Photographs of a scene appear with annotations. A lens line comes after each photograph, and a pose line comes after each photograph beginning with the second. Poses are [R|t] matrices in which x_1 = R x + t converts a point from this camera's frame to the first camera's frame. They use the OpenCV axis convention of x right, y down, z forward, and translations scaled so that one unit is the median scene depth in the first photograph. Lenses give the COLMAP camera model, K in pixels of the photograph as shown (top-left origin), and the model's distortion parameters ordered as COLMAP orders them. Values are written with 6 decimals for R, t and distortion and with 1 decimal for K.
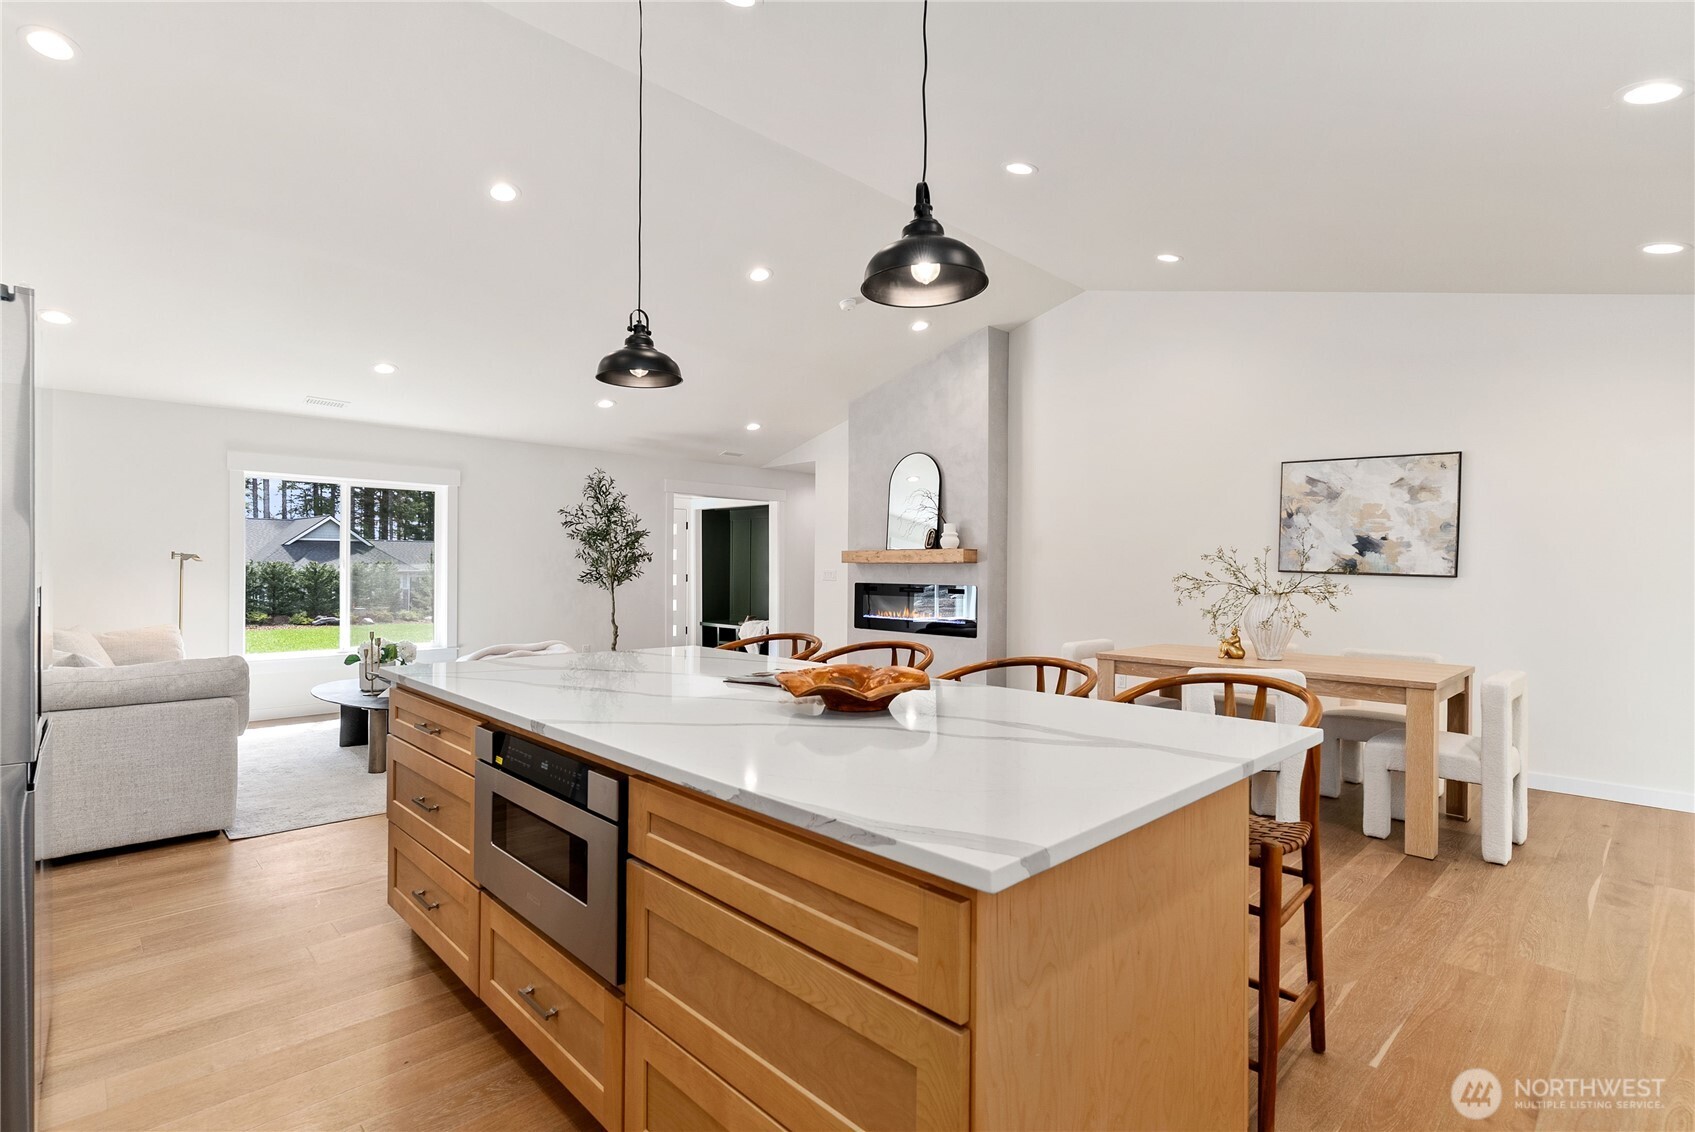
lens RADIAL K [[810.2, 0, 847.5], [0, 810.2, 567.8], [0, 0, 1]] dist [0.003710, -0.000443]
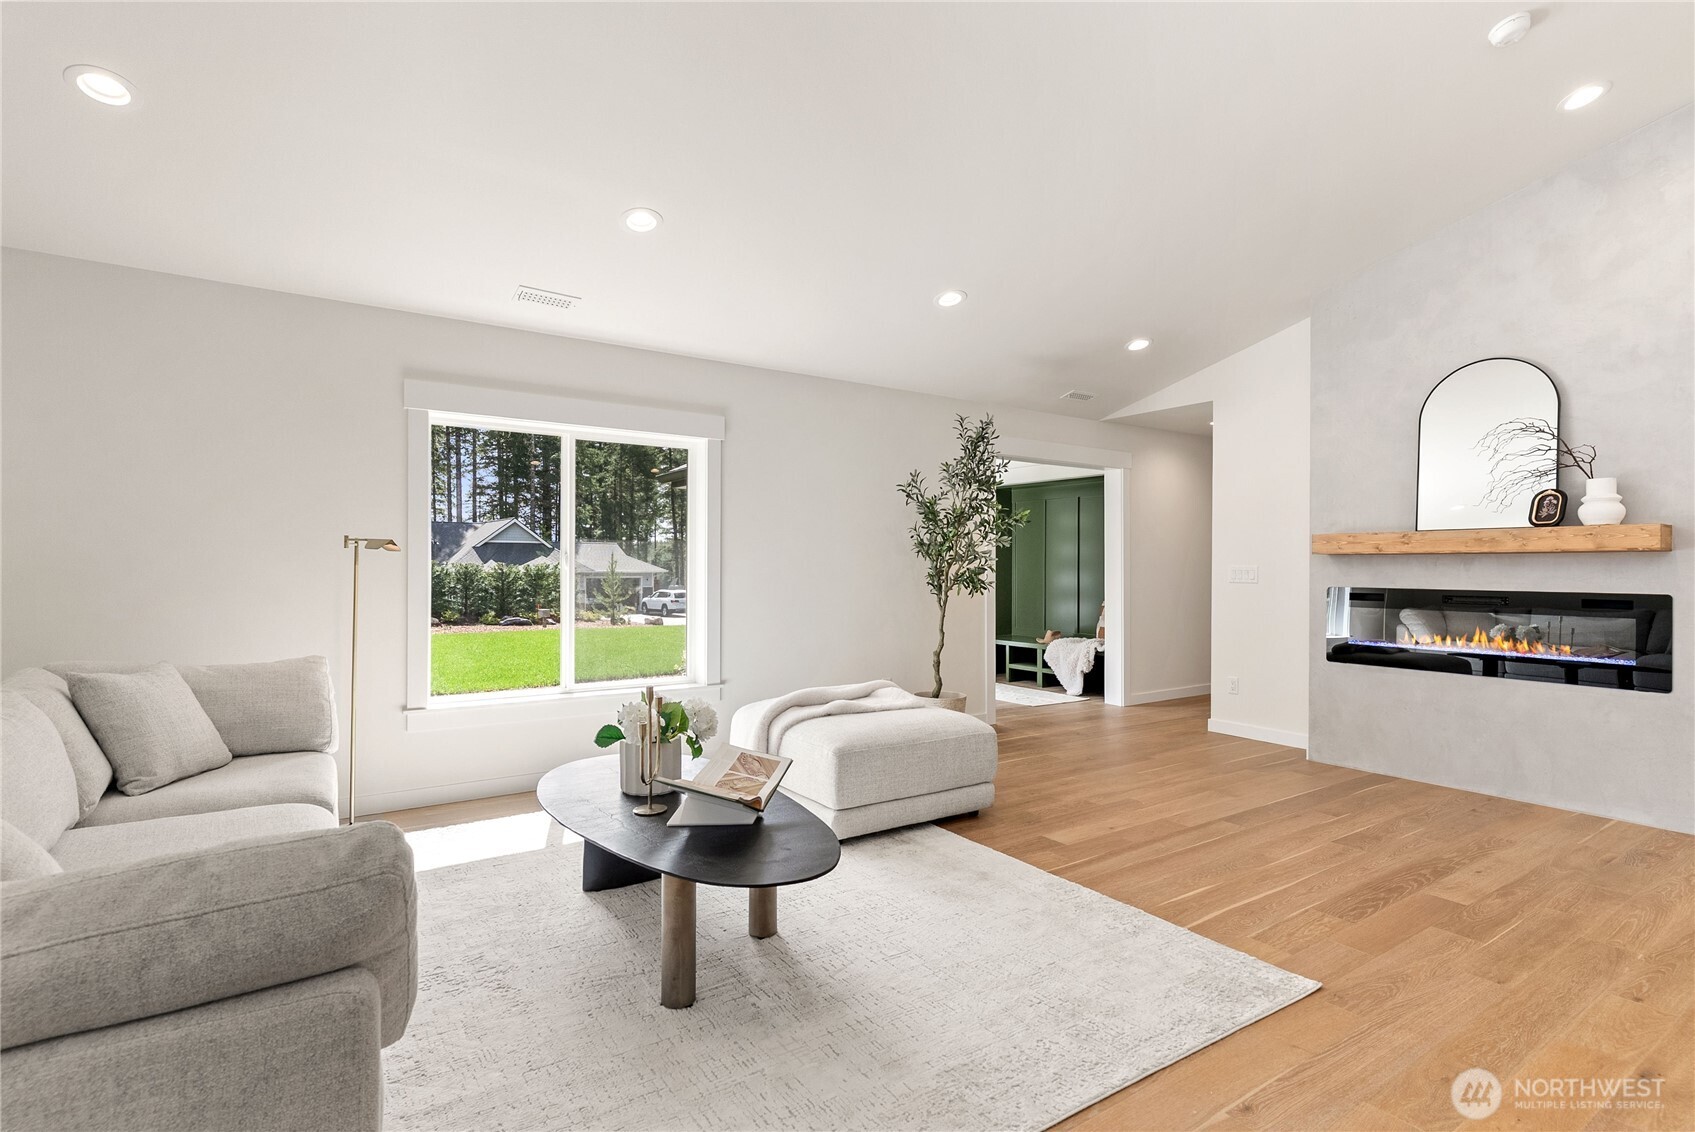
lens RADIAL K [[814.8, 0, 848.6], [0, 814.8, 568.5], [0, 0, 1]] dist [0.003511, 0.000105]
pose [[0.984575, -0.001720, -0.174953, -0.293799], [0.001623, 0.999998, -0.000699, 0.005178], [0.174954, 0.000404, 0.984577, 0.409131]]
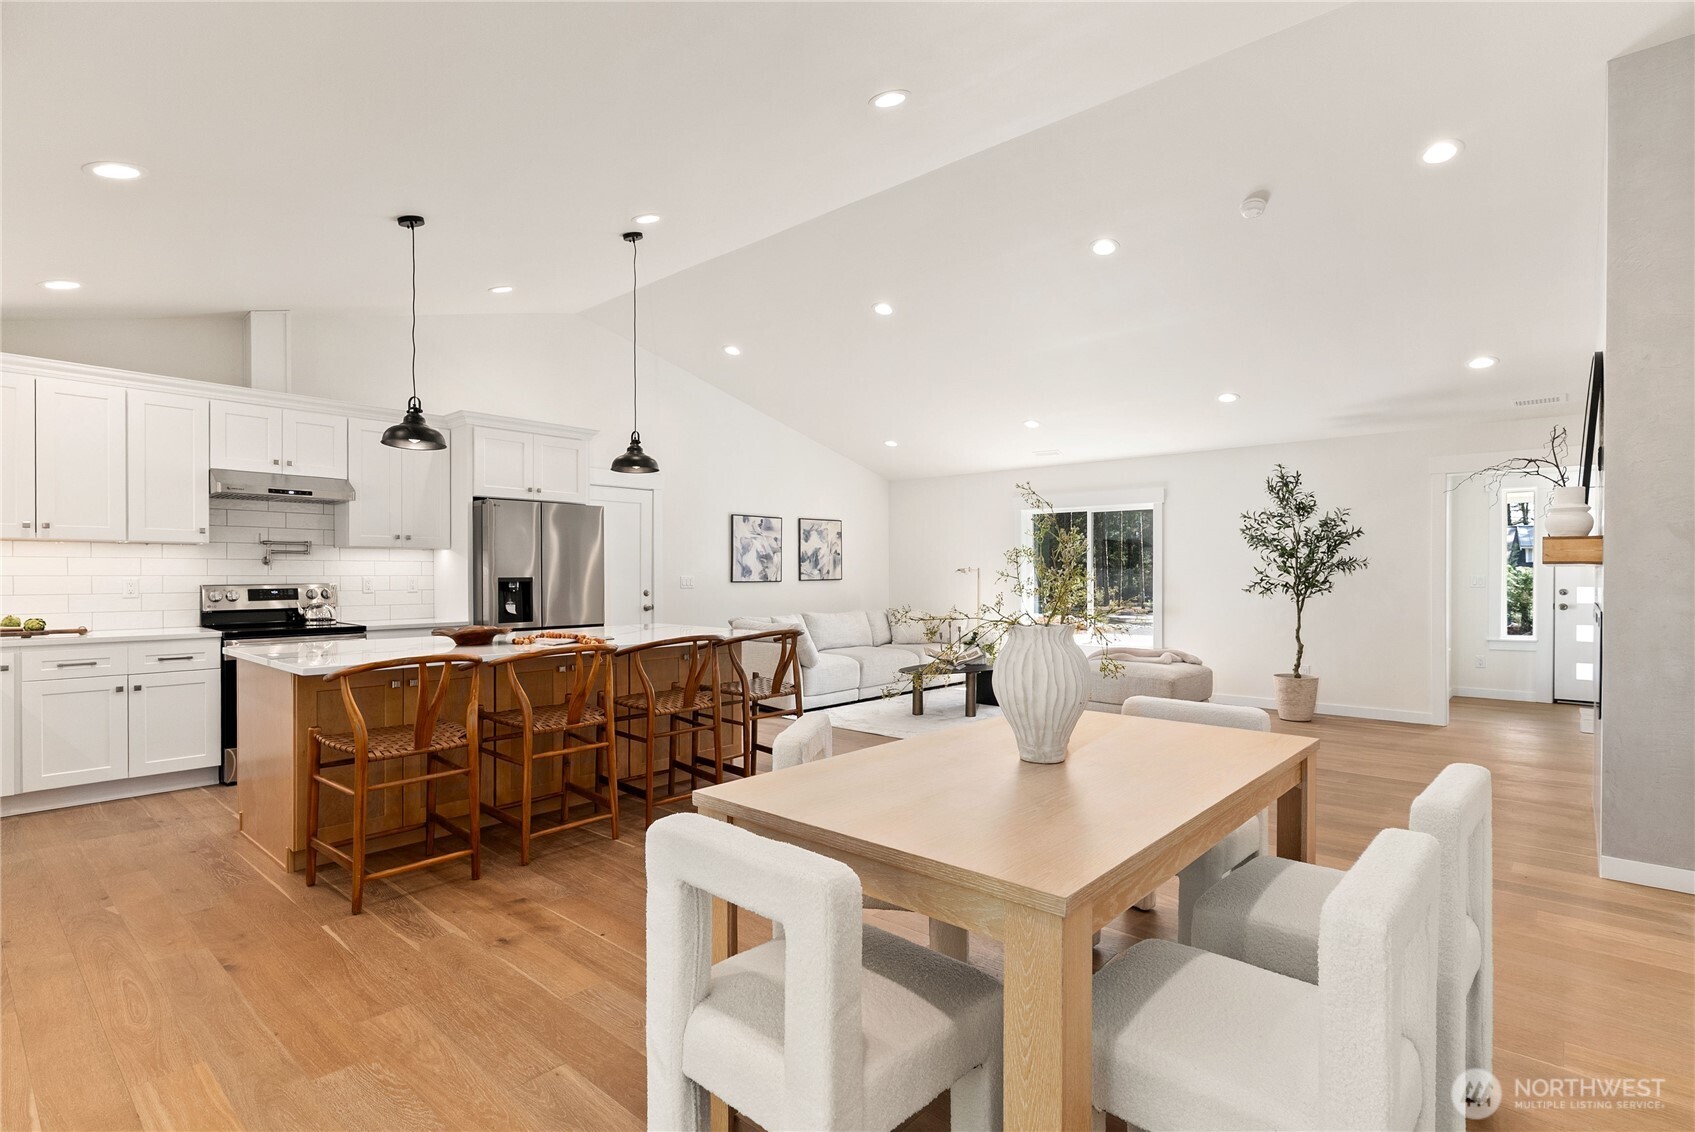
lens RADIAL K [[817.8, 0, 845.0], [0, 817.8, 576.1], [0, 0, 1]] dist [0.001616, -0.000042]
pose [[0.071726, -0.004336, -0.997415, 0.654764], [0.000758, 0.999990, -0.004293, 0.003948], [0.997424, -0.000448, 0.071729, 0.553025]]
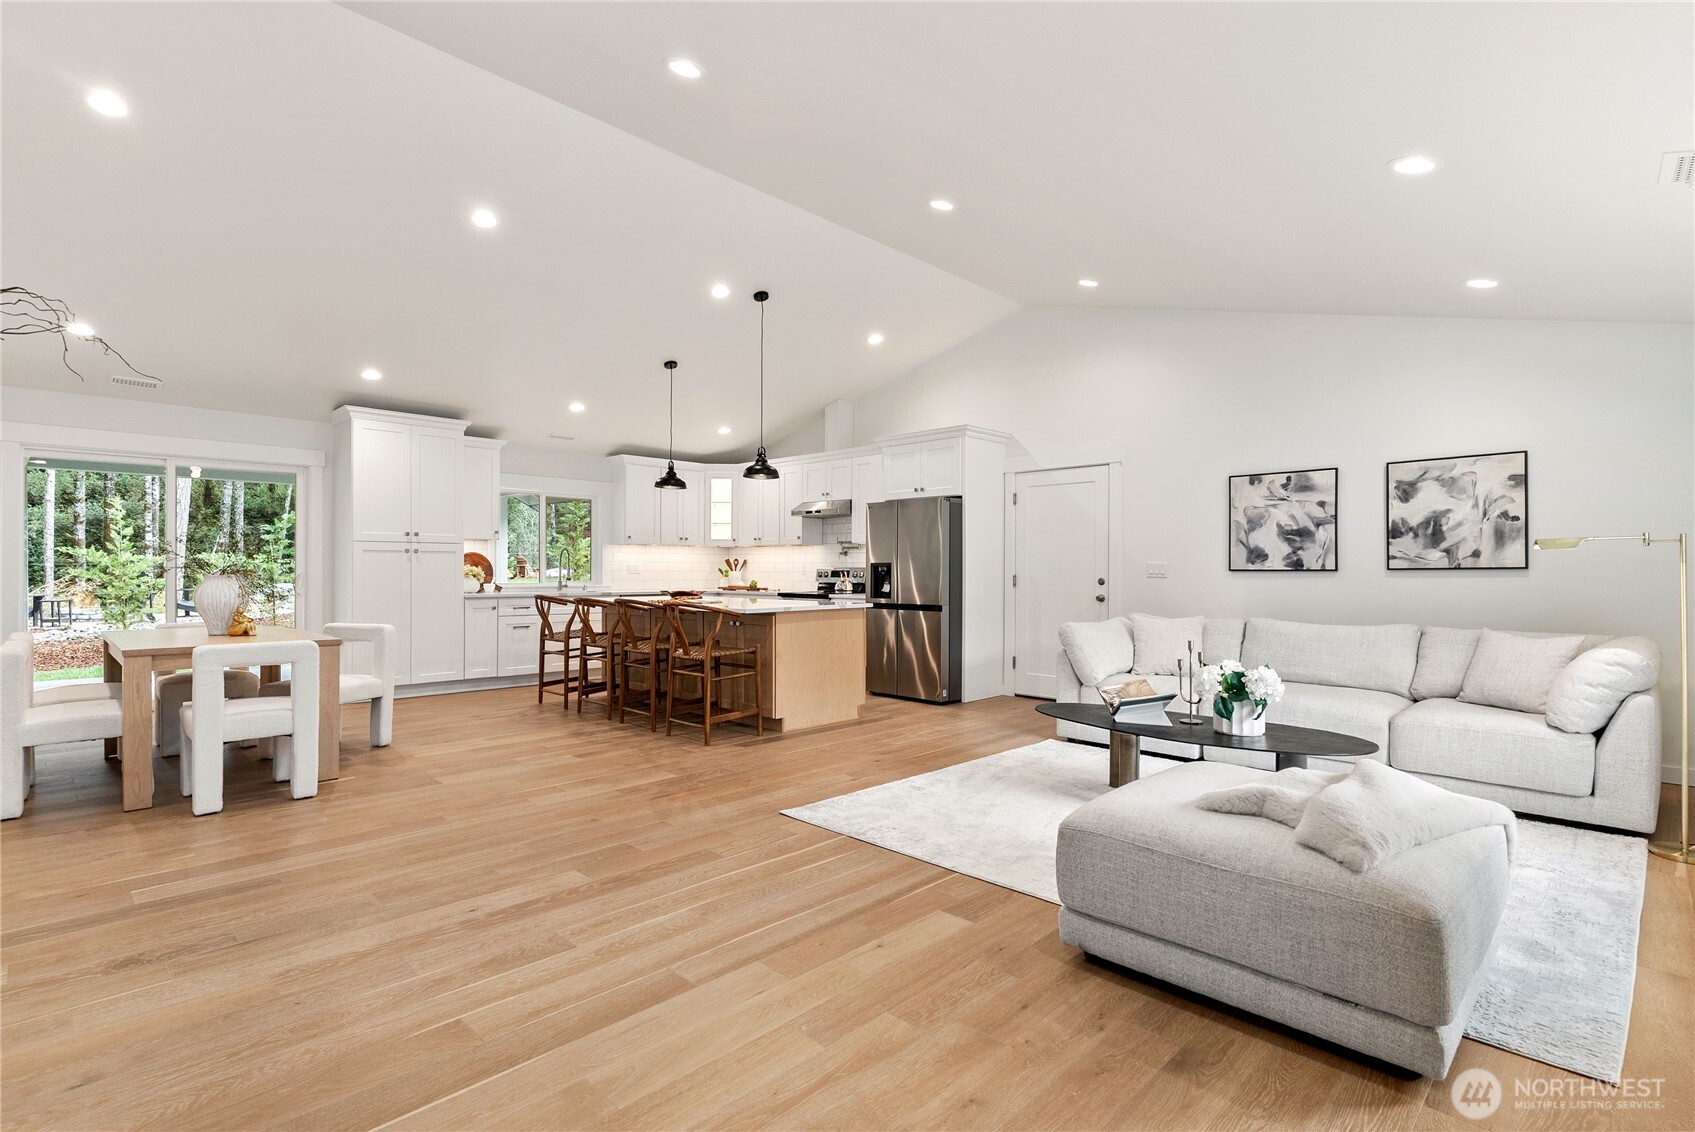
lens RADIAL K [[810.2, 0, 847.5], [0, 810.2, 567.8], [0, 0, 1]] dist [0.003710, -0.000443]
pose [[-0.999691, -0.010760, -0.022419, -0.188668], [-0.010713, 0.999940, -0.002223, 0.011200], [0.022442, -0.001982, -0.999746, 1.372689]]
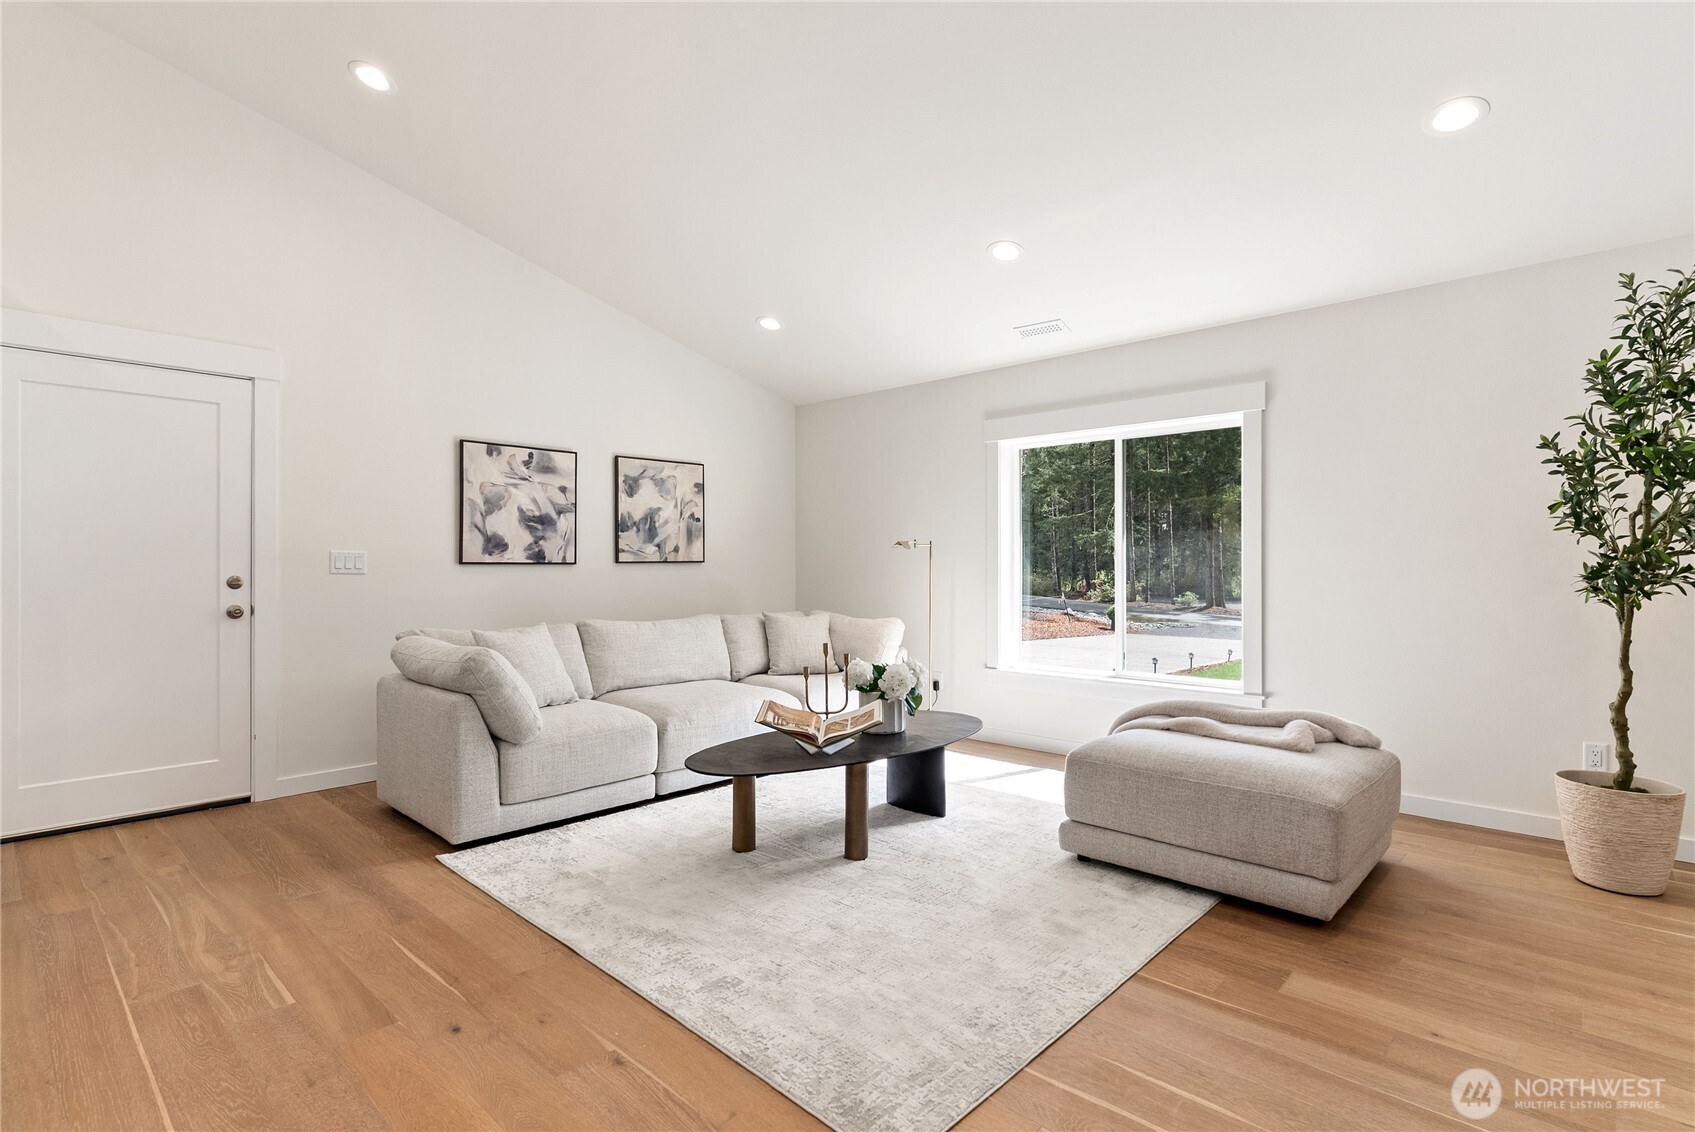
lens RADIAL K [[819.3, 0, 848.4], [0, 819.3, 565.1], [0, 0, 1]] dist [0.001399, 0.000130]
pose [[0.049450, -0.010147, -0.998725, 0.079162], [-0.001608, 0.999946, -0.010239, 0.015652], [0.998775, 0.002113, 0.049431, 0.765968]]
